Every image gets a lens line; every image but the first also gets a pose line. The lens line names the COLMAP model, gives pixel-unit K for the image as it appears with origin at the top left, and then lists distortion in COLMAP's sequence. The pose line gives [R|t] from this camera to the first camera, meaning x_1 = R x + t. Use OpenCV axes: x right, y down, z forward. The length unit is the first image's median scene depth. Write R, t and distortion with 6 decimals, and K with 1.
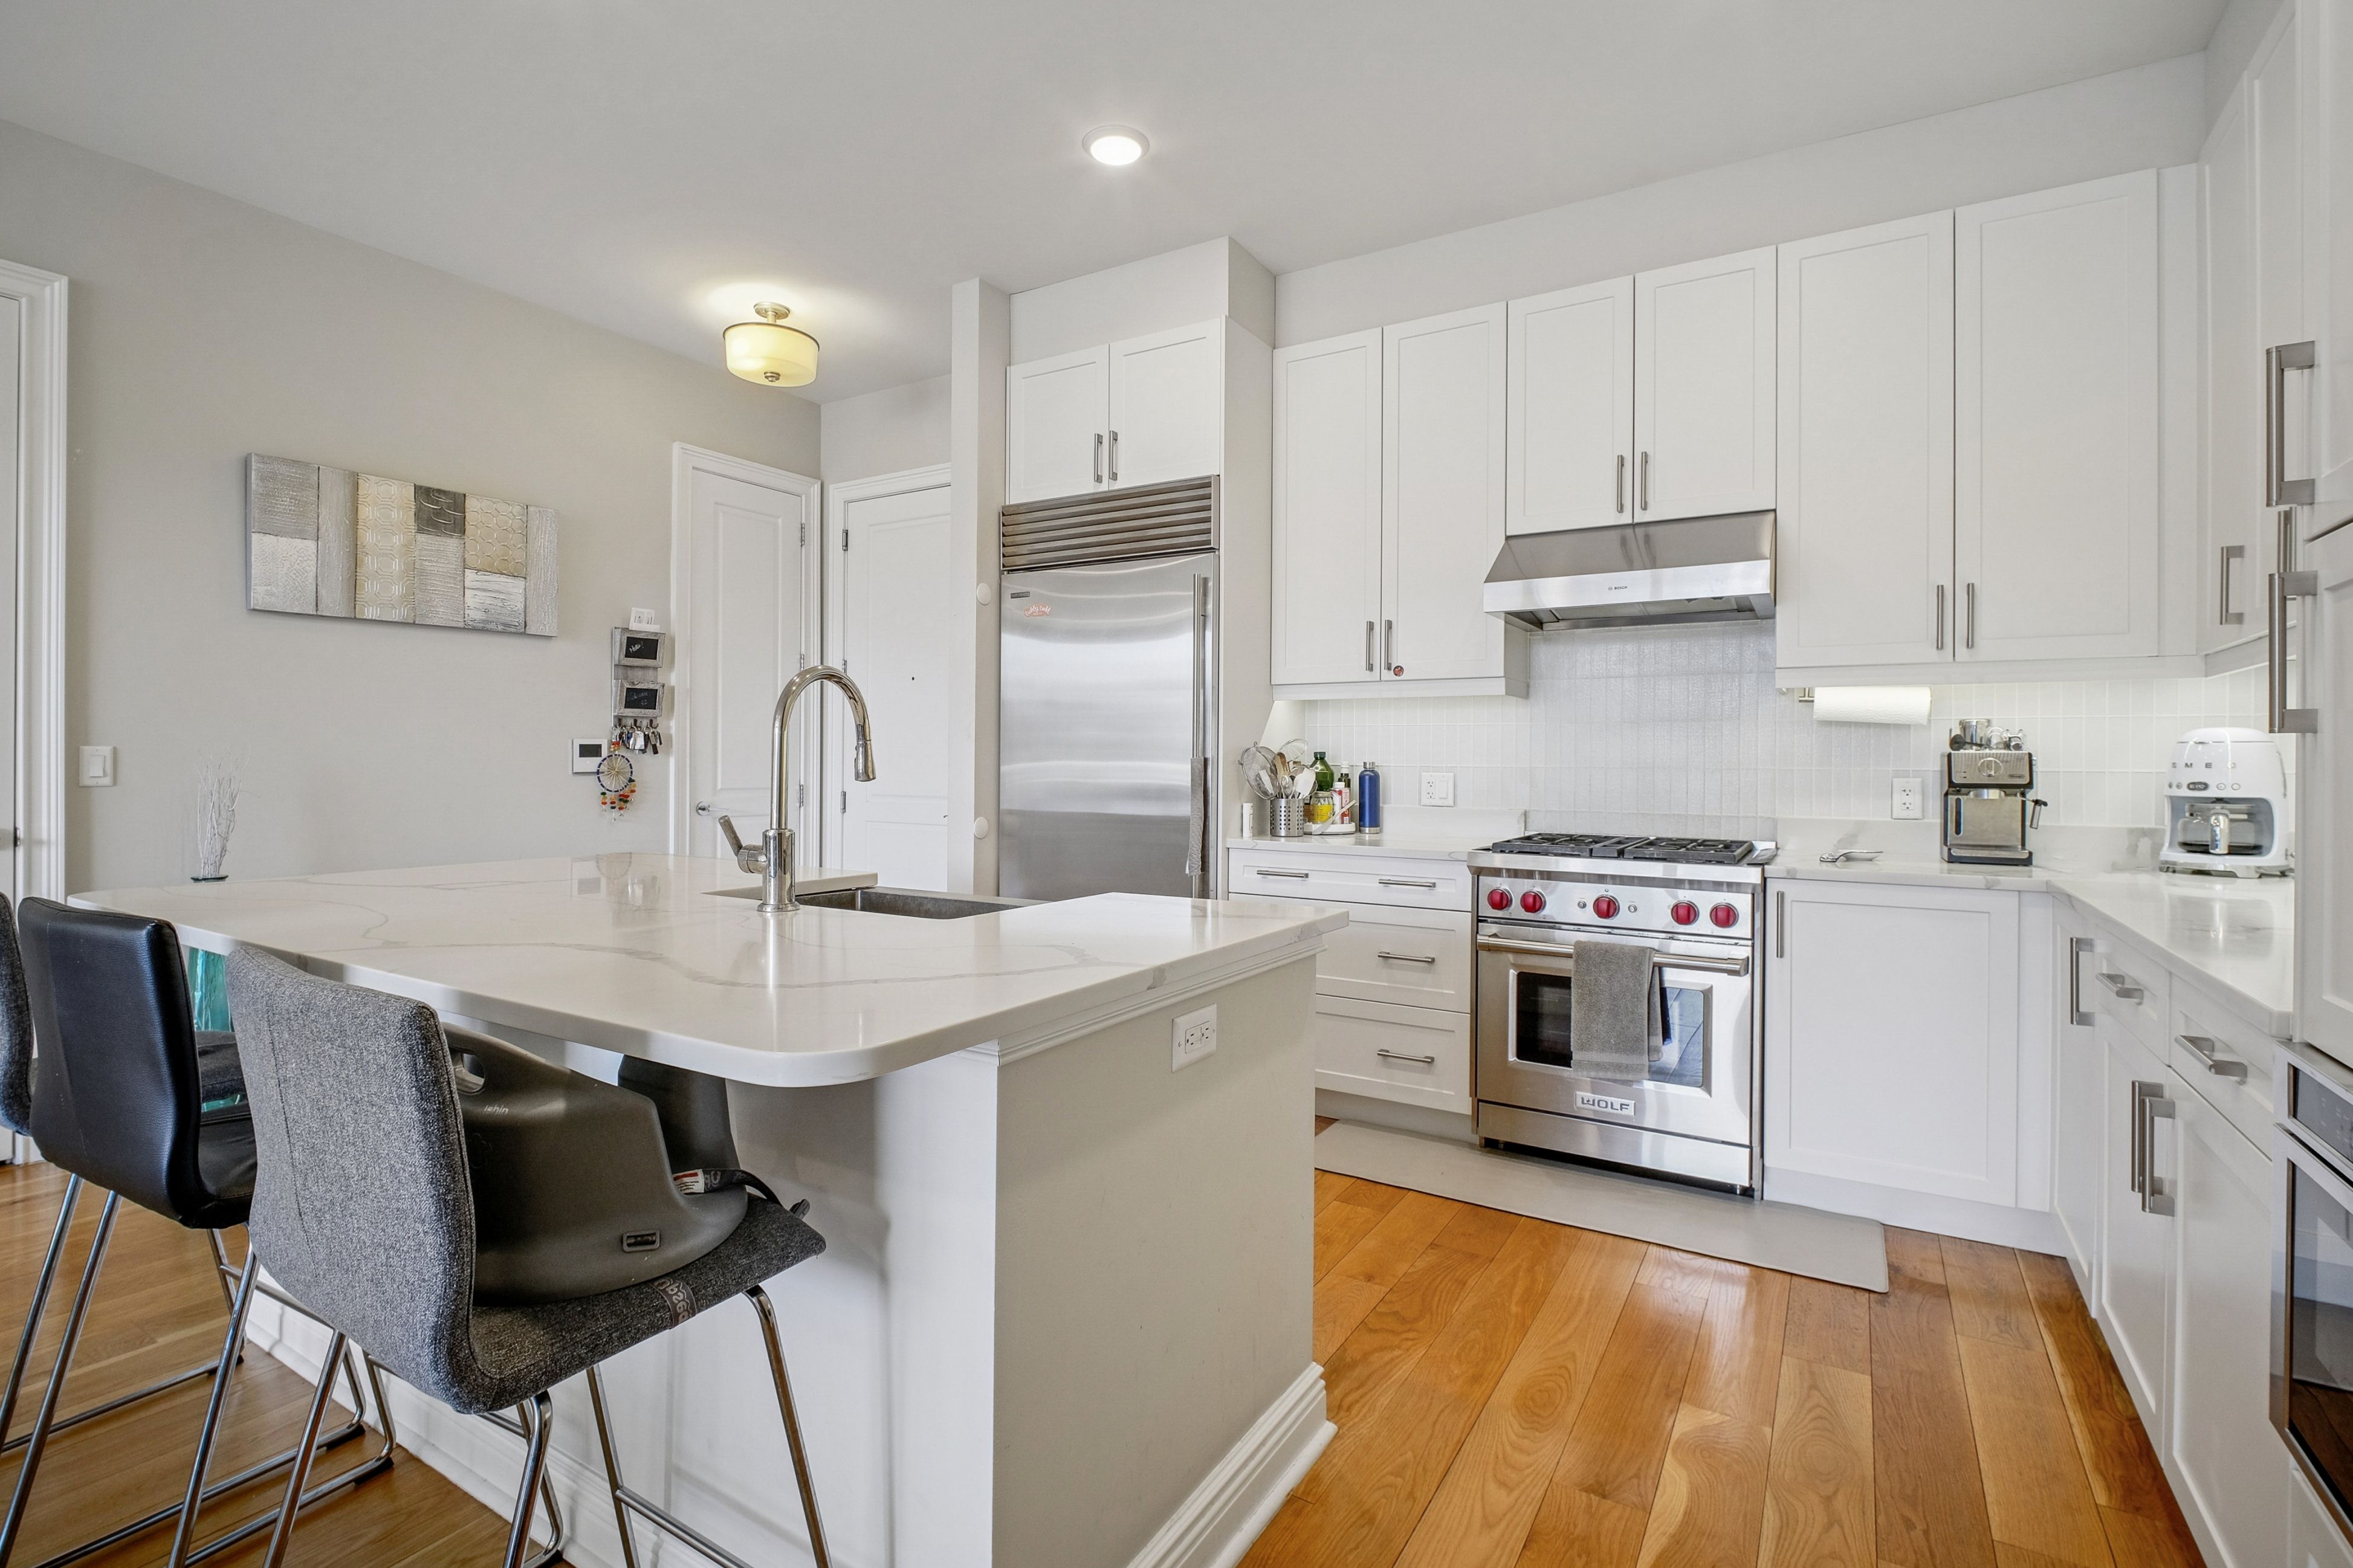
lens RADIAL K [[1080.3, 0, 1157.8], [0, 1080.3, 764.8], [0, 0, 1]] dist [-0.003460, -0.004030]
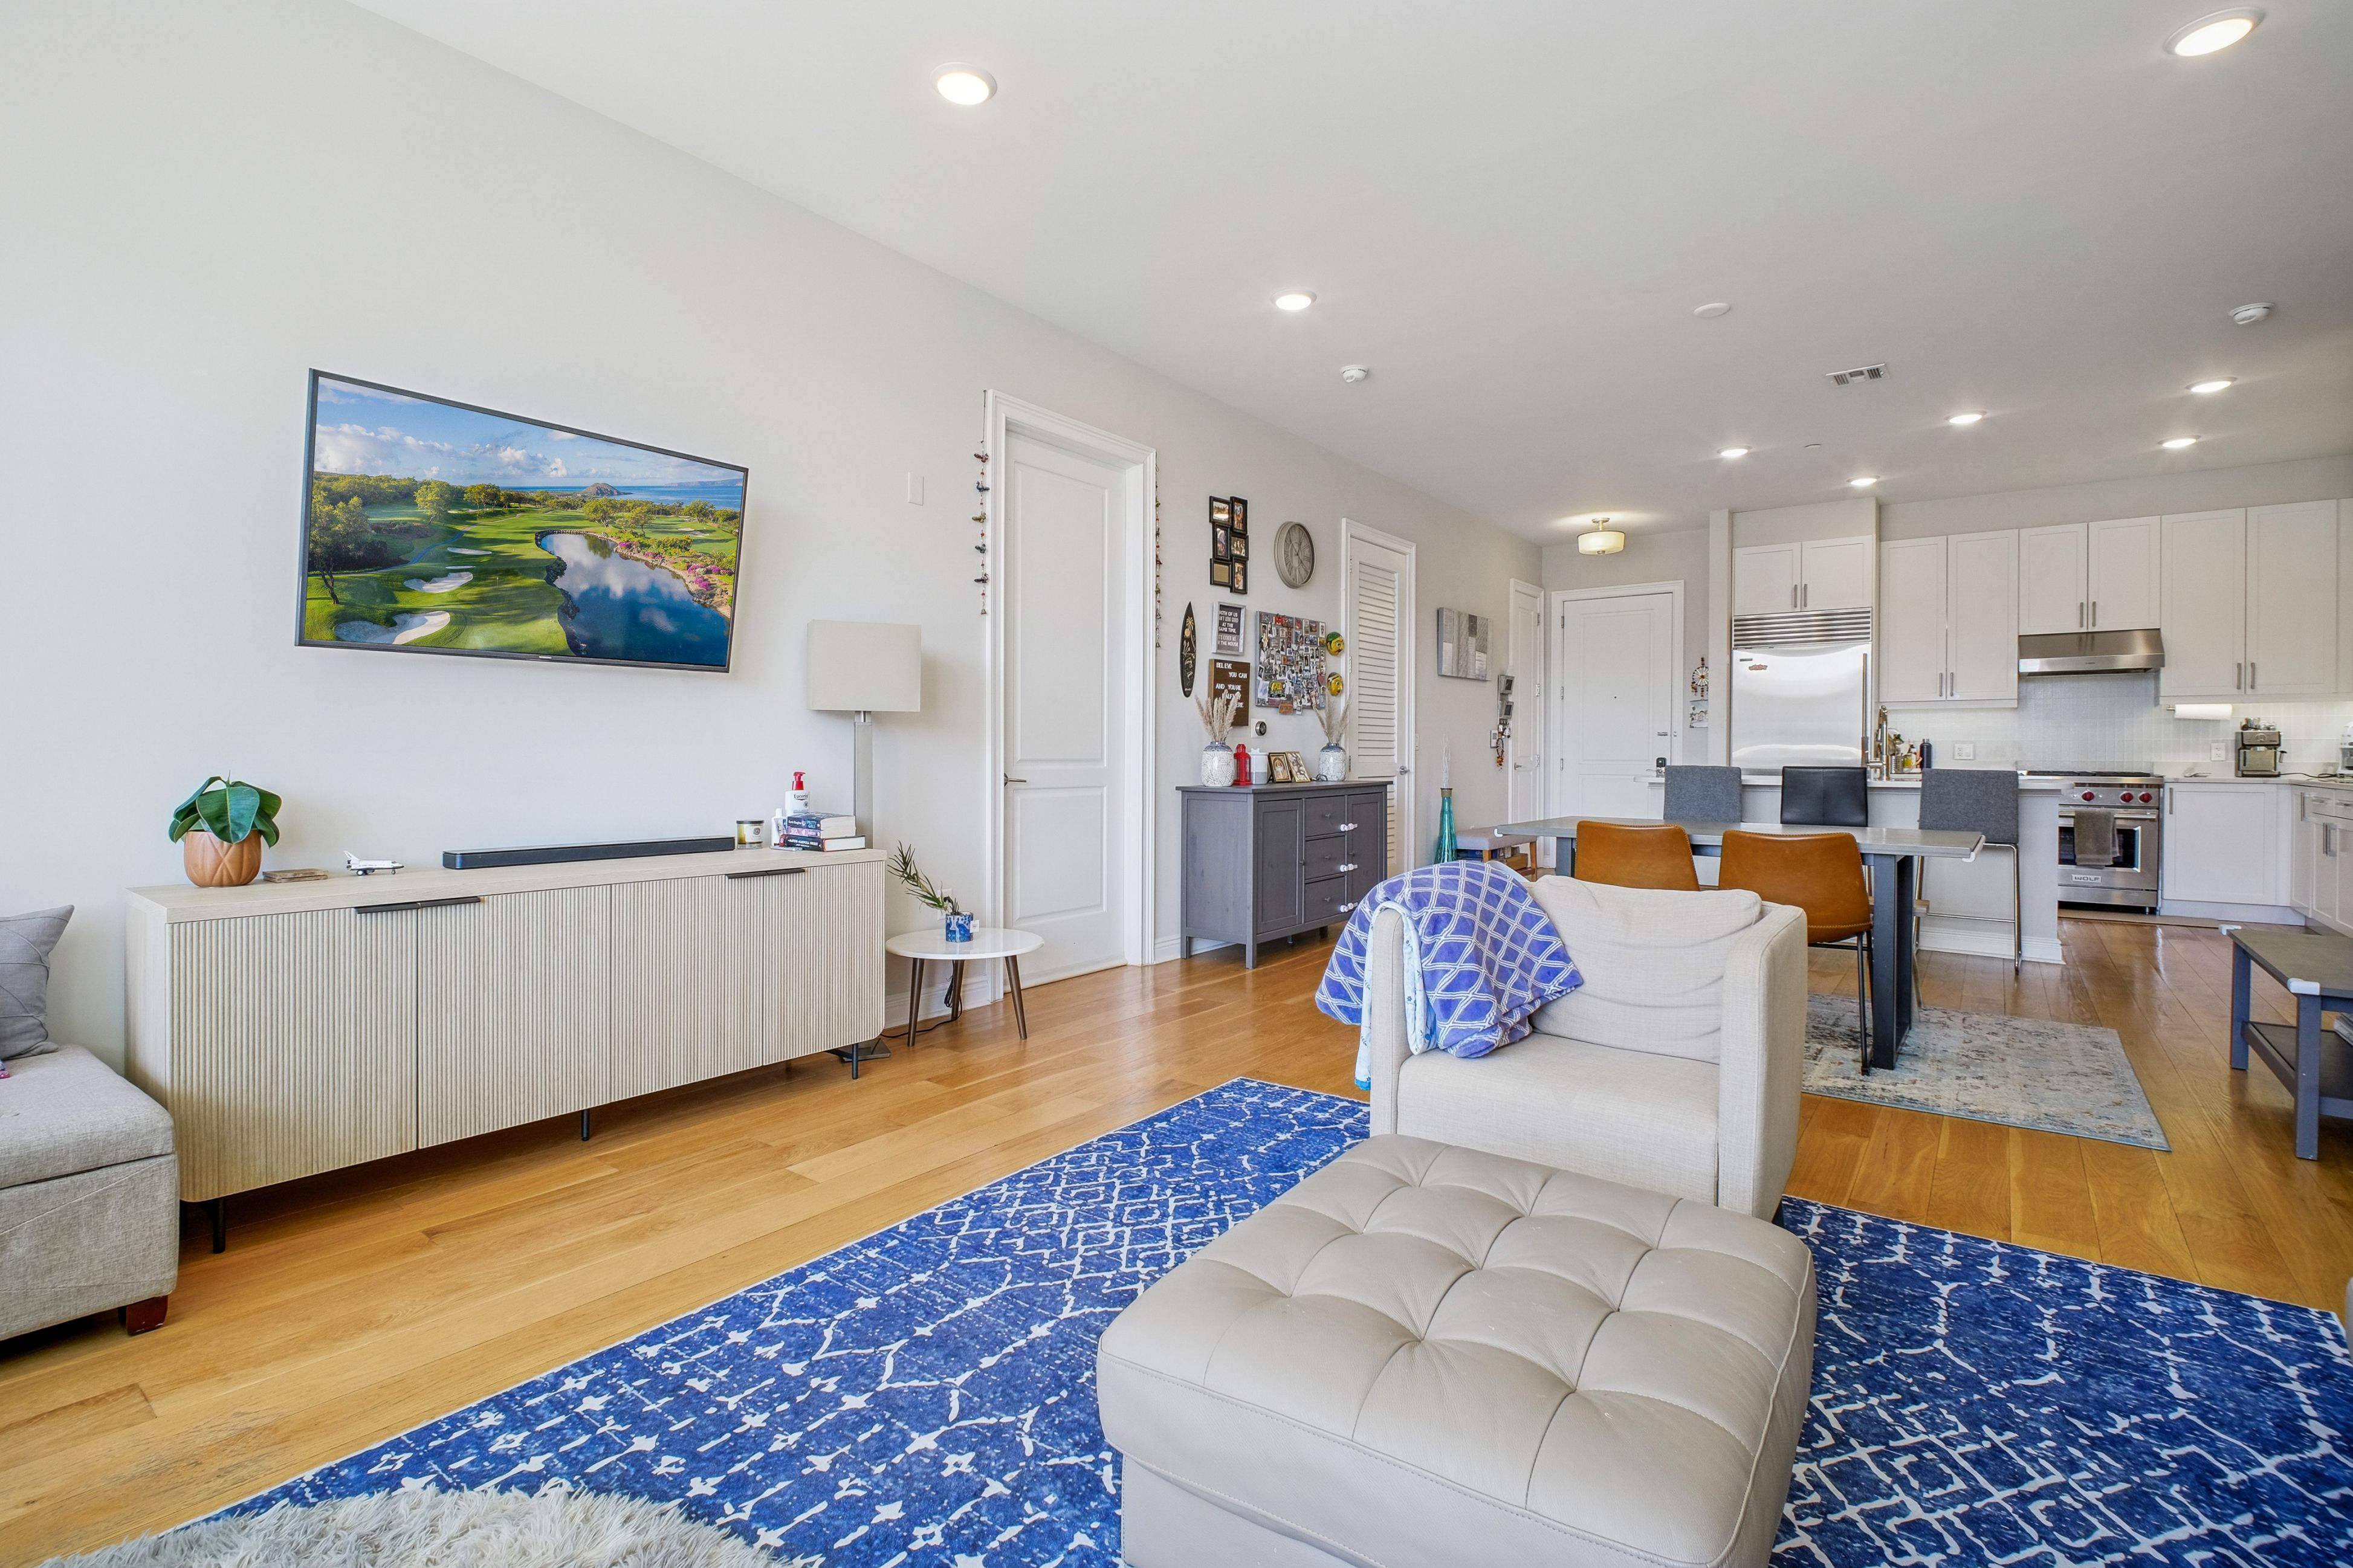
lens RADIAL K [[1080.3, 0, 1157.8], [0, 1080.3, 764.8], [0, 0, 1]] dist [-0.003460, -0.004030]
pose [[0.994996, -0.003517, -0.099850, -1.309194], [0.003894, 0.999986, 0.003583, 0.041090], [0.099836, -0.003954, 0.994996, -1.480416]]
